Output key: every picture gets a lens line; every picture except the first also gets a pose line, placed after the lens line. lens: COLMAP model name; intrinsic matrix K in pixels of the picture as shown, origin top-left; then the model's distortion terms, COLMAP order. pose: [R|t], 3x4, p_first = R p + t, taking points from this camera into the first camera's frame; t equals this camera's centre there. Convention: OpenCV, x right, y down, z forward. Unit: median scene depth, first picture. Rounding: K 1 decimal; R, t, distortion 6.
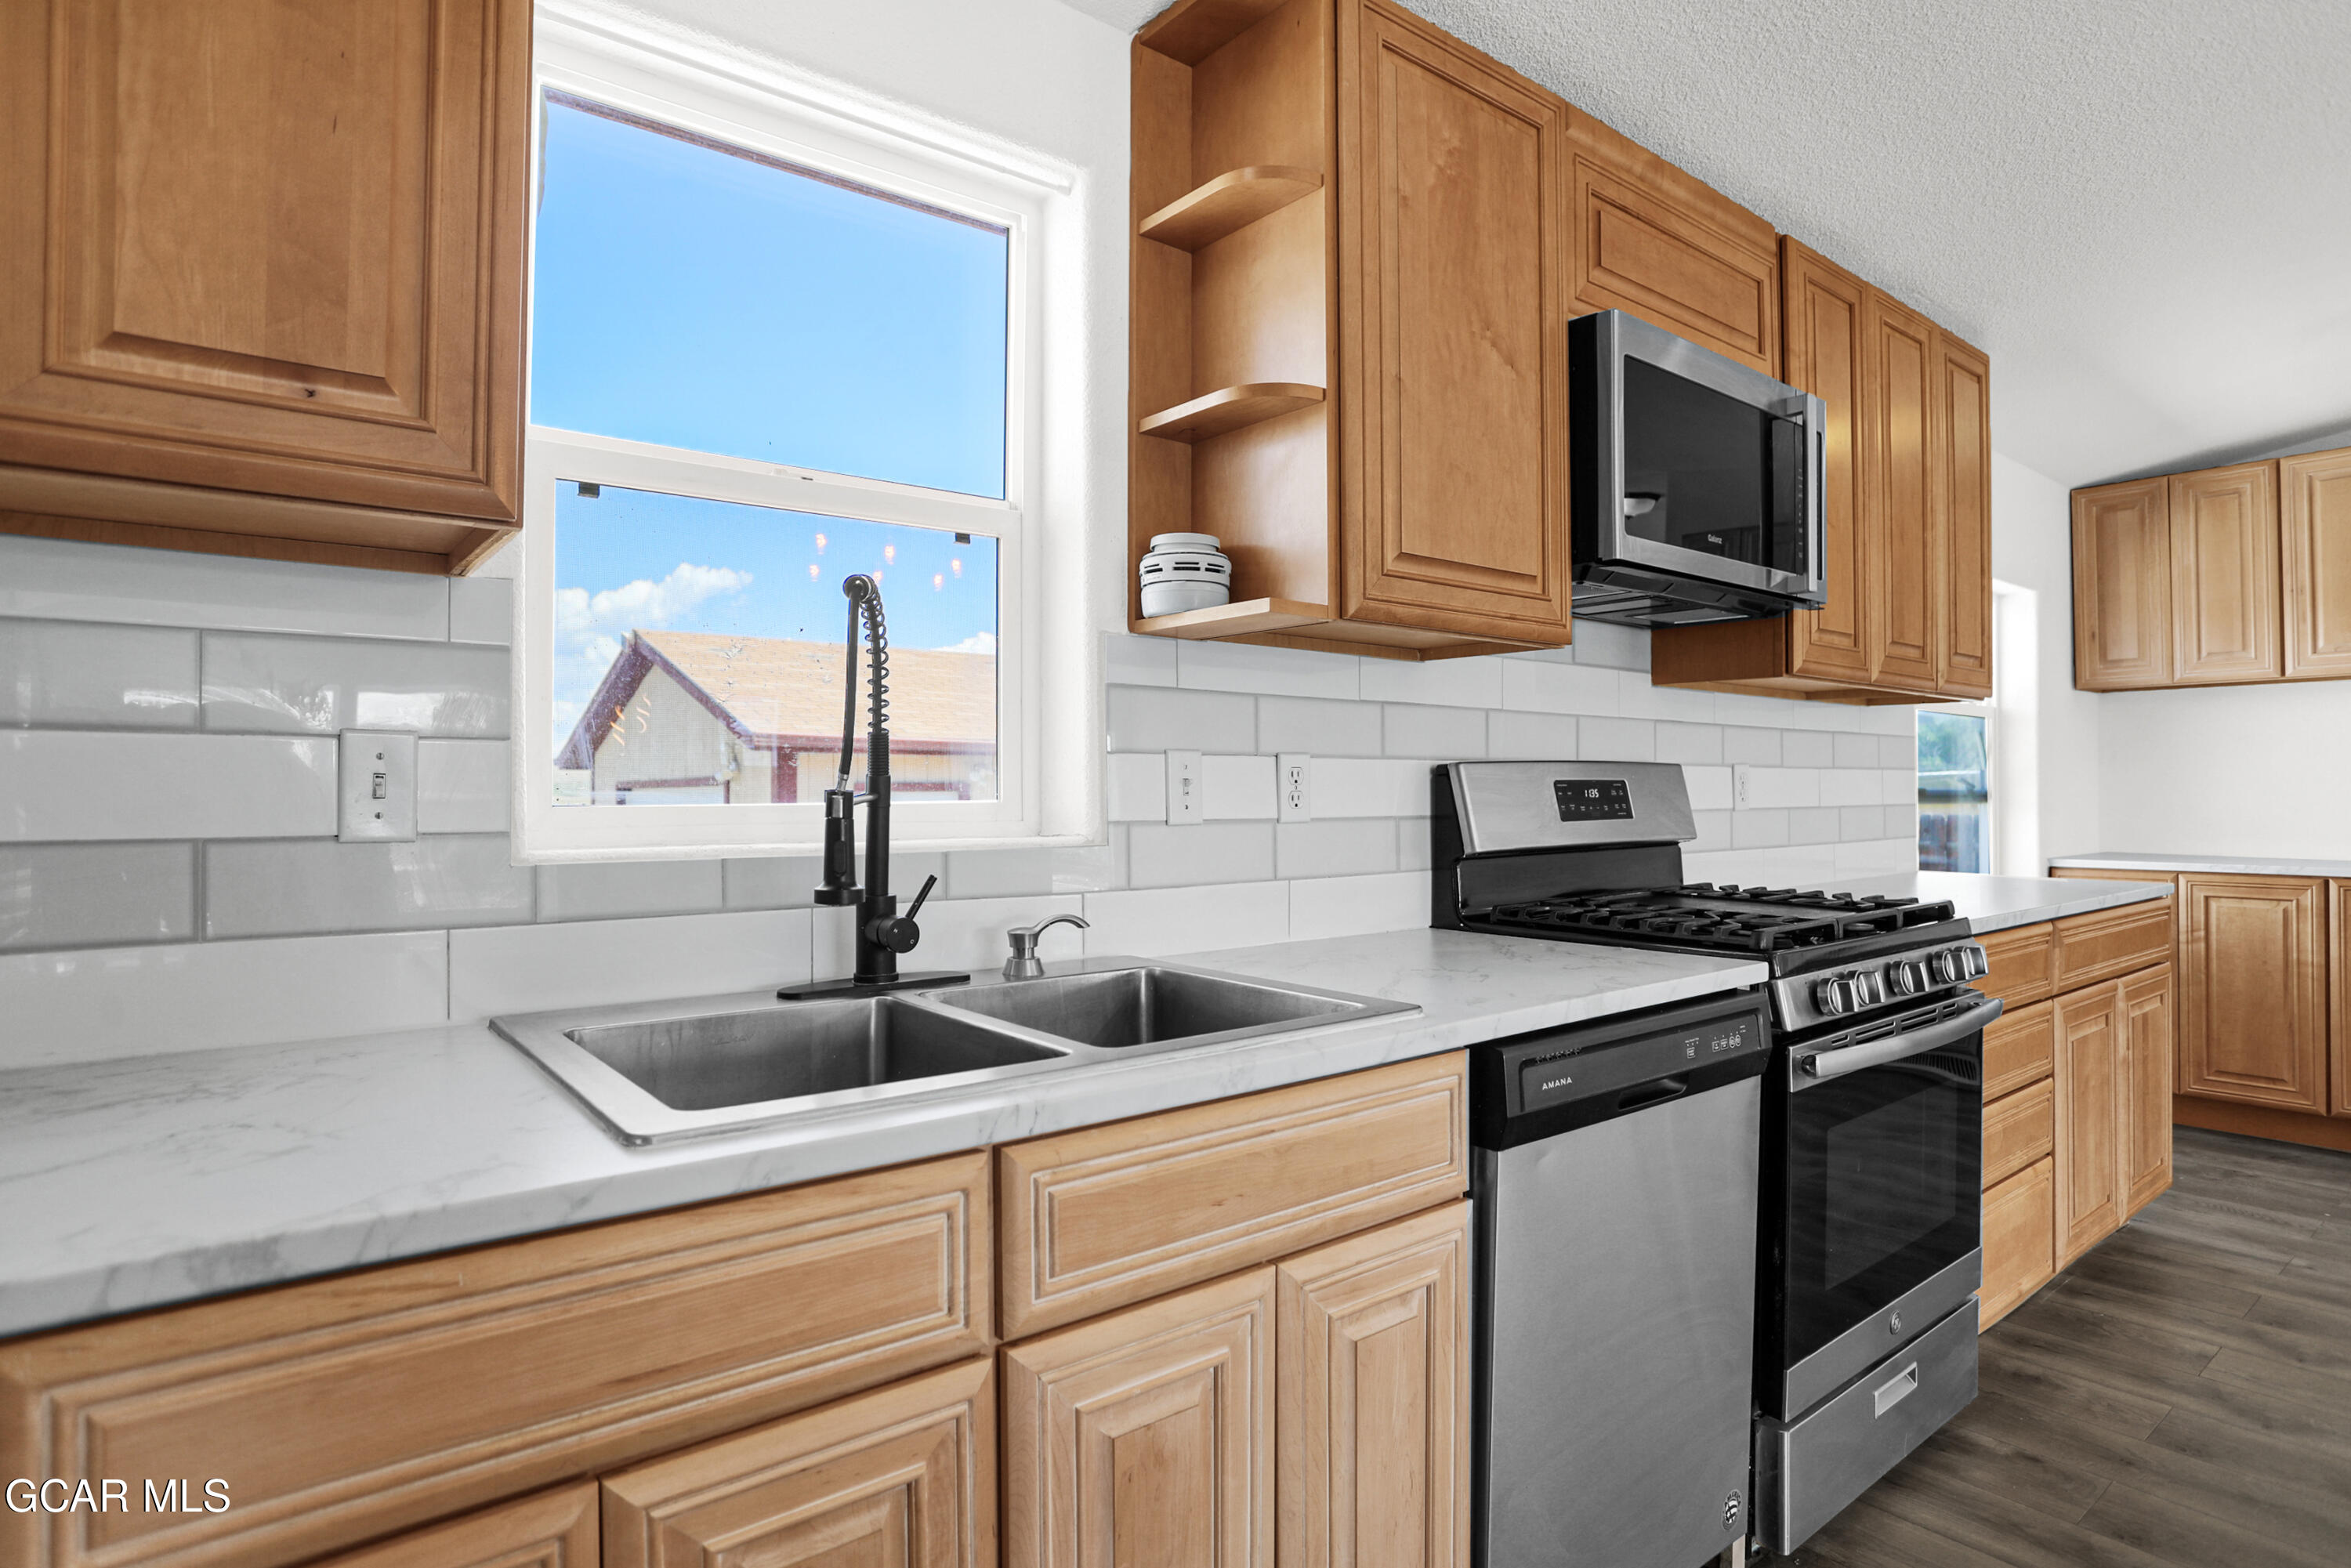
lens RADIAL K [[1260.8, 0, 1169.8], [0, 1260.8, 778.8], [0, 0, 1]] dist [-0.059788, 0.024066]
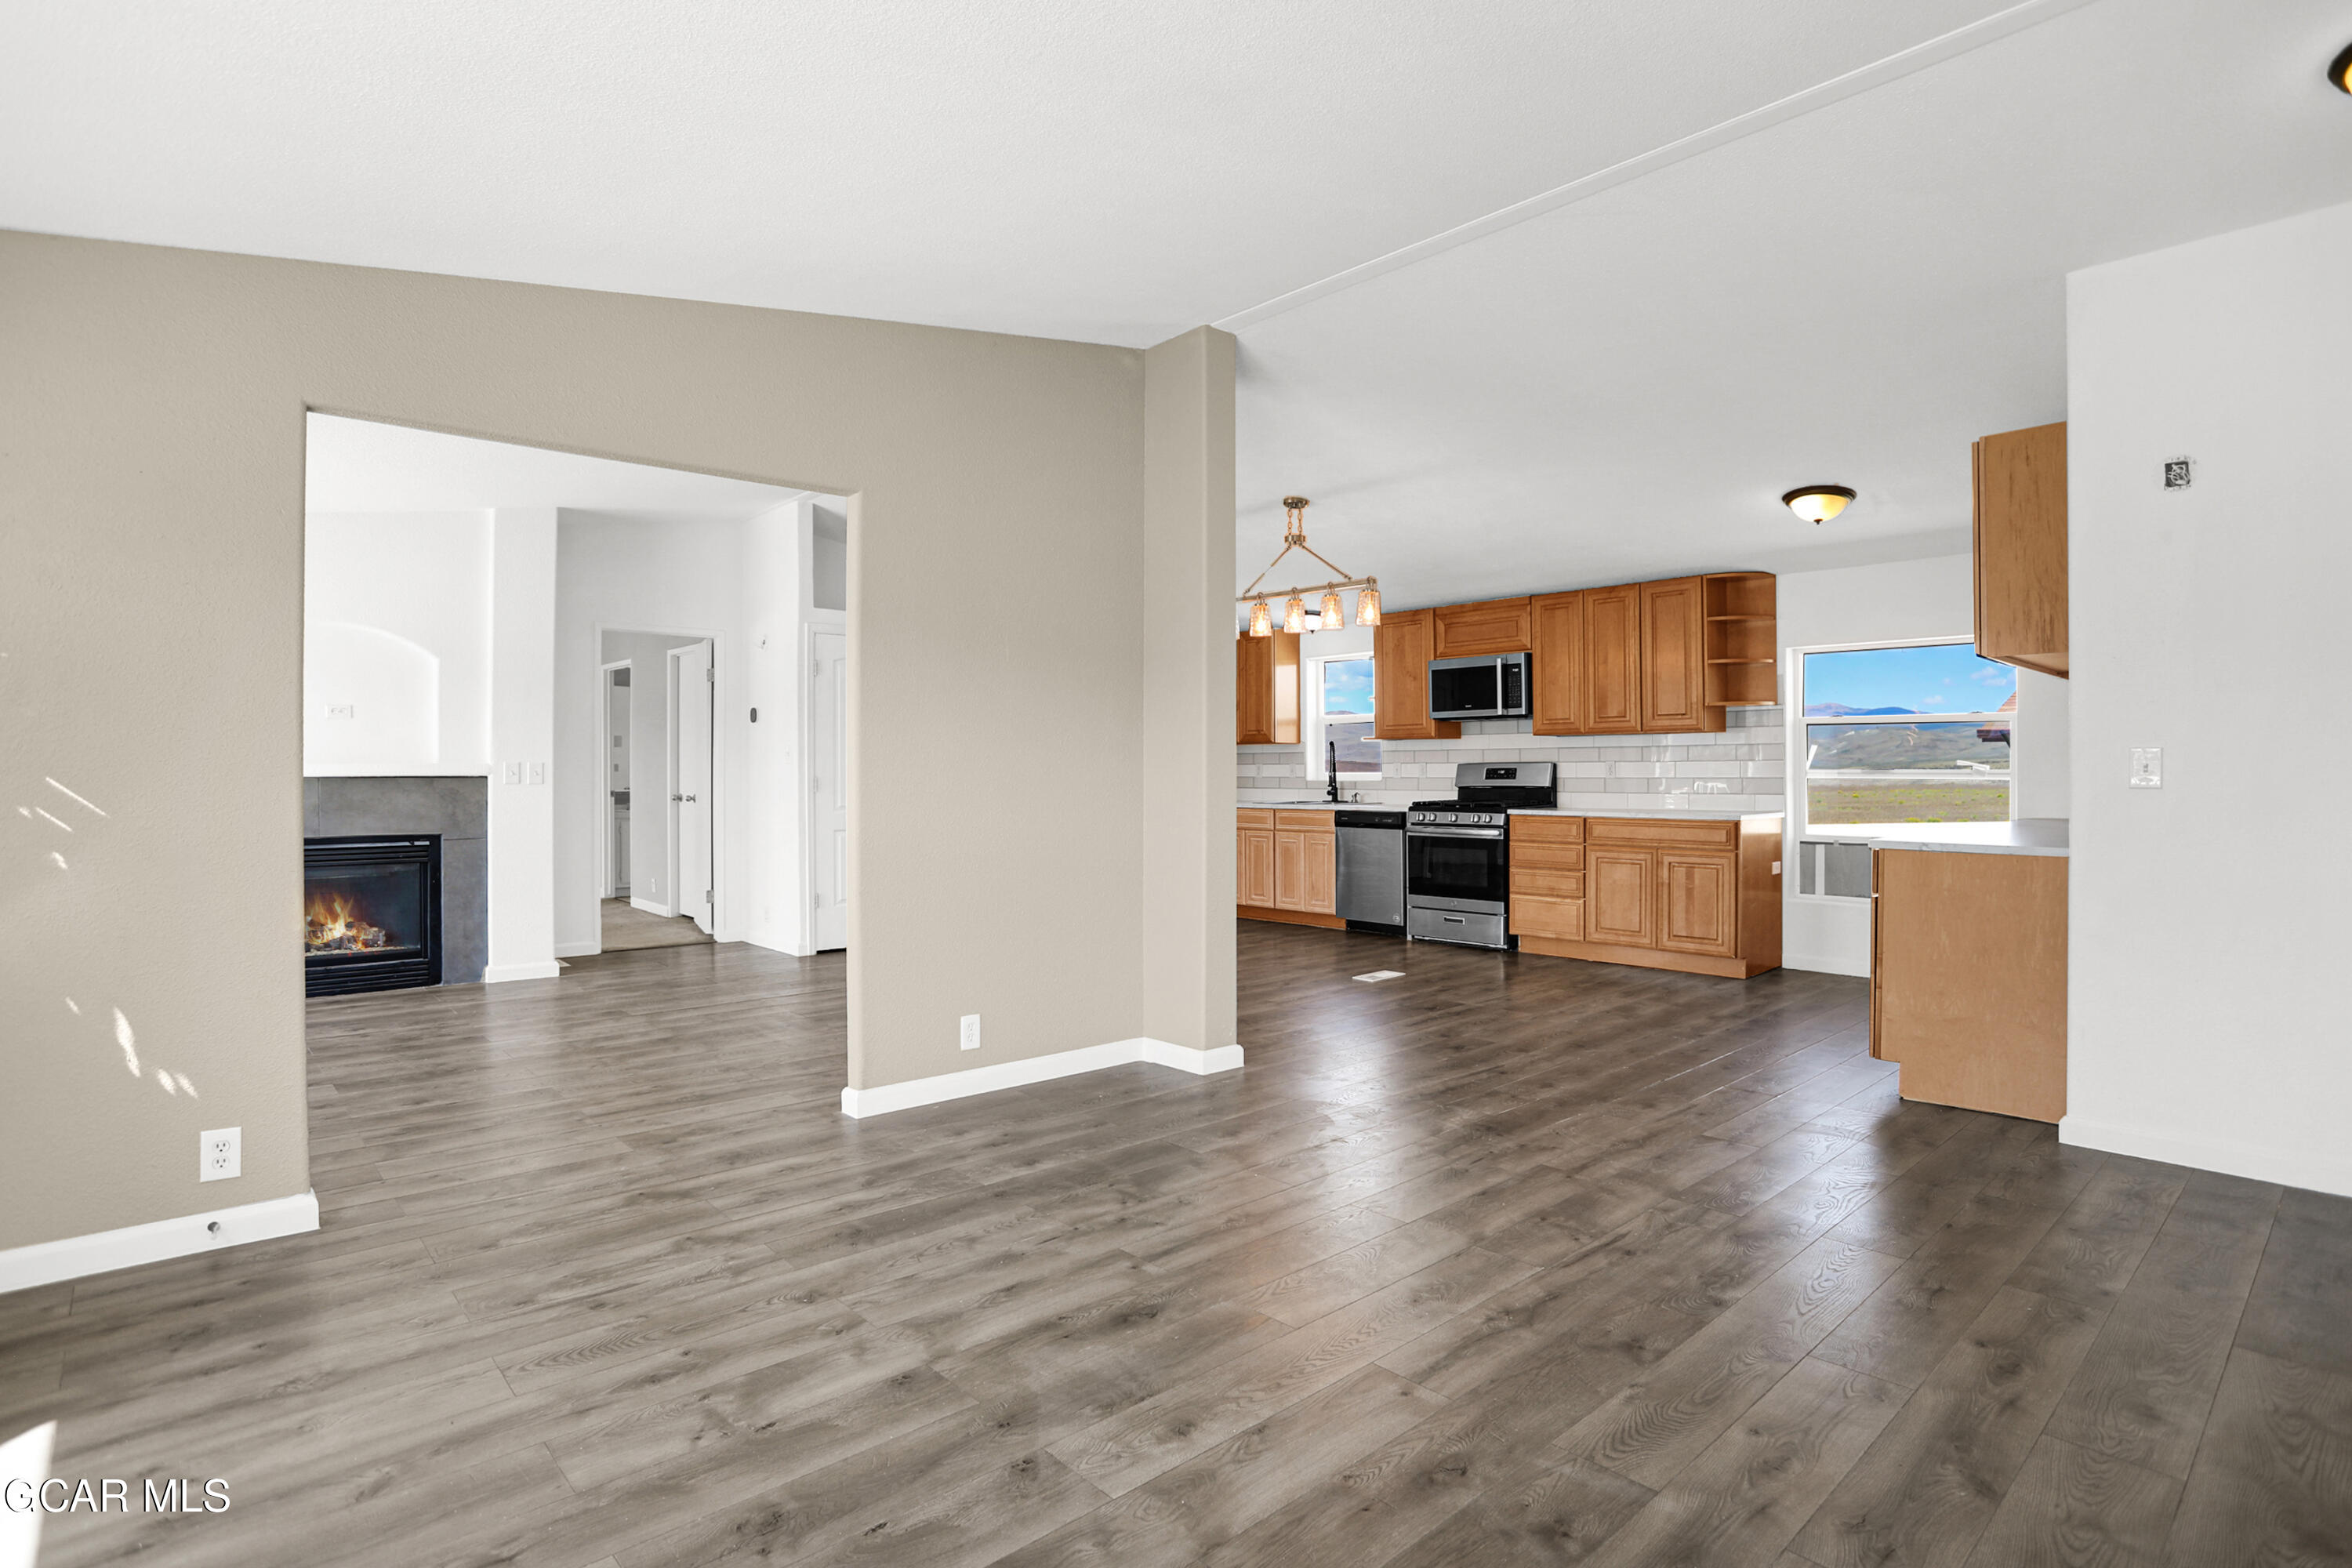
lens RADIAL K [[1180.1, 0, 1183.2], [0, 1180.1, 783.9], [0, 0, 1]] dist [-0.064013, 0.023158]
pose [[0.058858, 0.013523, -0.998175, 4.756687], [0.012929, 0.999814, 0.014307, -0.018158], [0.998183, -0.013747, 0.058672, -0.115147]]
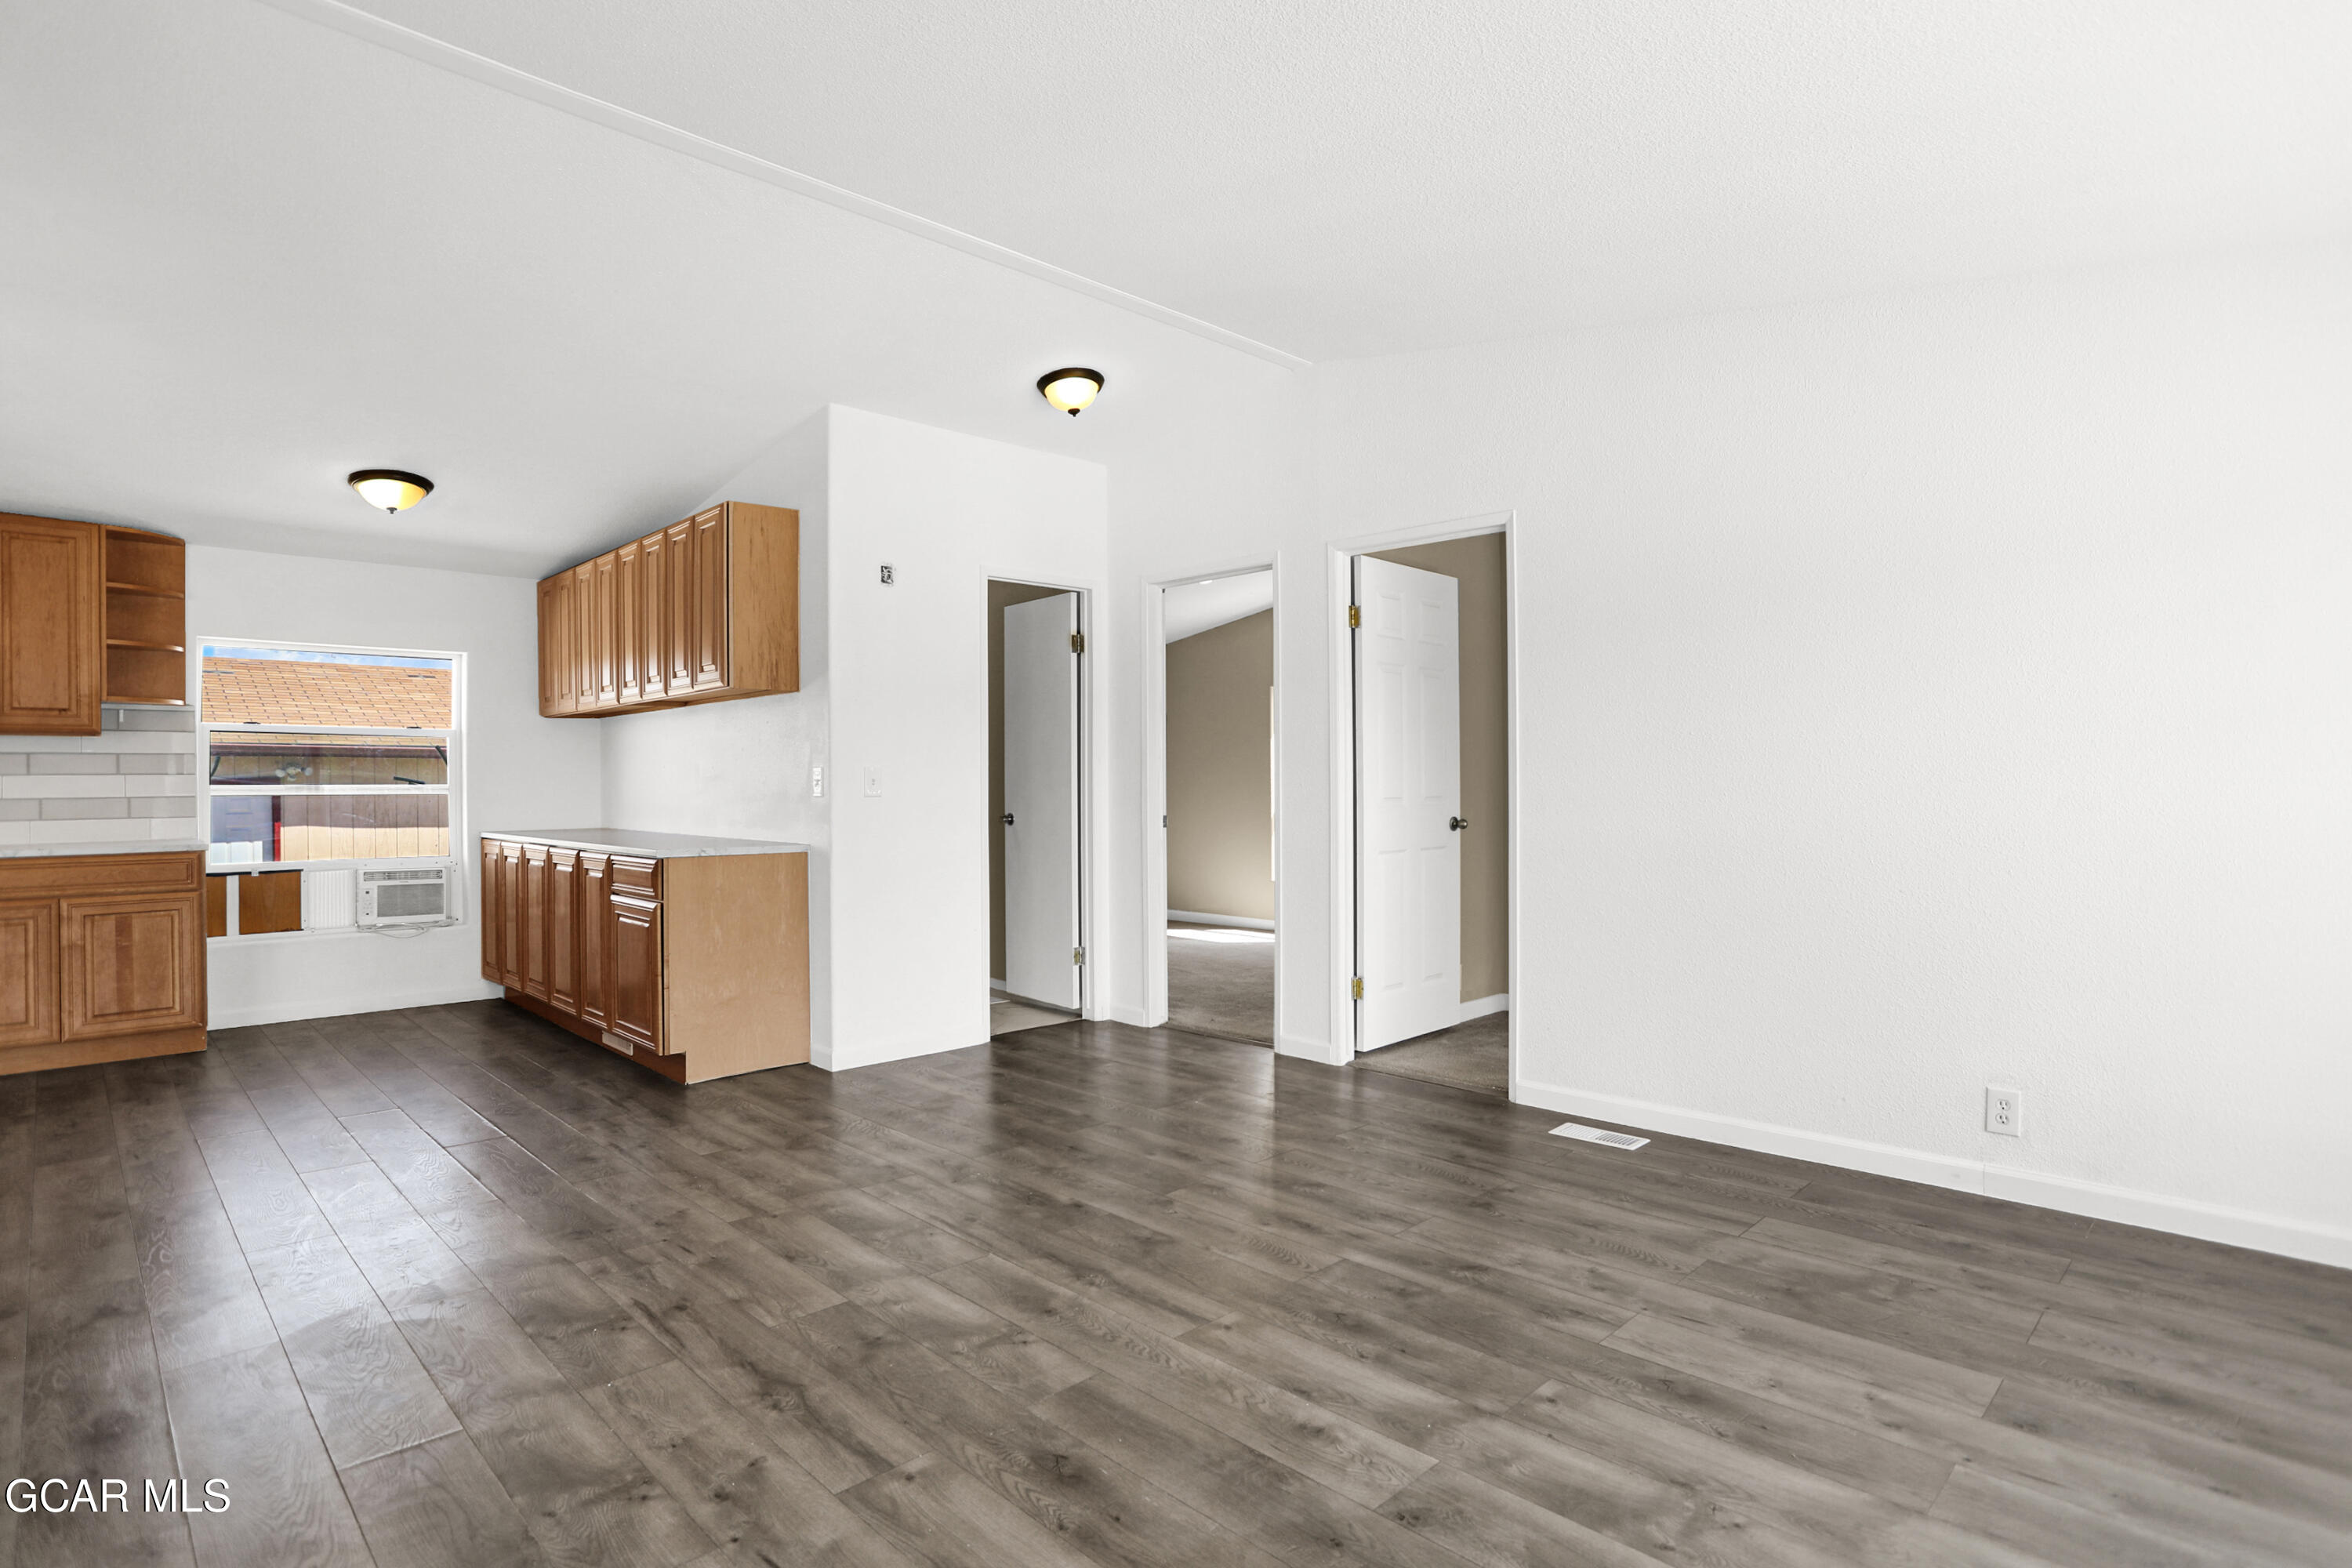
lens RADIAL K [[1180.1, 0, 1187.5], [0, 1180.1, 783.6], [0, 0, 1]] dist [-0.064013, 0.023158]
pose [[0.995018, -0.002181, 0.099674, 3.437568], [0.001089, 0.999939, 0.011009, -0.022229], [-0.099692, -0.010846, 0.994959, -1.145718]]
